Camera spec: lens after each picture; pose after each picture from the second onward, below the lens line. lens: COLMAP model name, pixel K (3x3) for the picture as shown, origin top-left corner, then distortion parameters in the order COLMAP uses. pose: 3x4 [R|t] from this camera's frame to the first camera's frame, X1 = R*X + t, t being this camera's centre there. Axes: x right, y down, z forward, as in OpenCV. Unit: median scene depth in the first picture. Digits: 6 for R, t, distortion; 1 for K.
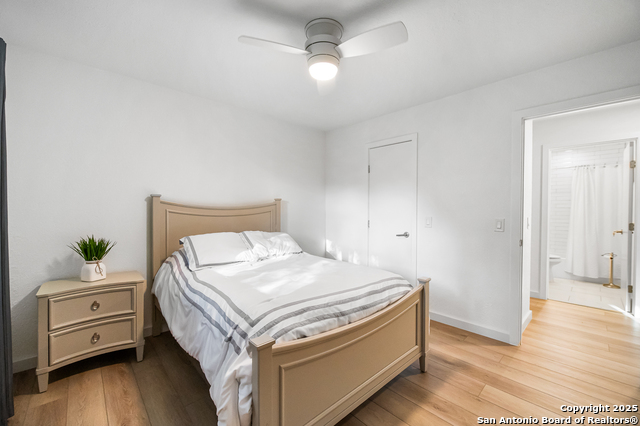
lens RADIAL K [[257.8, 0, 321.4], [0, 257.8, 211.4], [0, 0, 1]] dist [-0.007976, -0.000047]
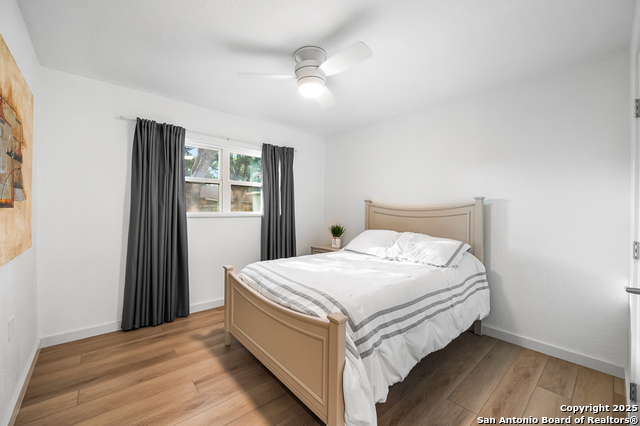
lens RADIAL K [[257.8, 0, 321.9], [0, 257.8, 211.3], [0, 0, 1]] dist [-0.007976, -0.000047]
pose [[-0.032454, 0.000970, -0.999473, 1.175600], [-0.017324, 0.999849, 0.001533, -0.001779], [0.999323, 0.017365, -0.032432, 1.102810]]
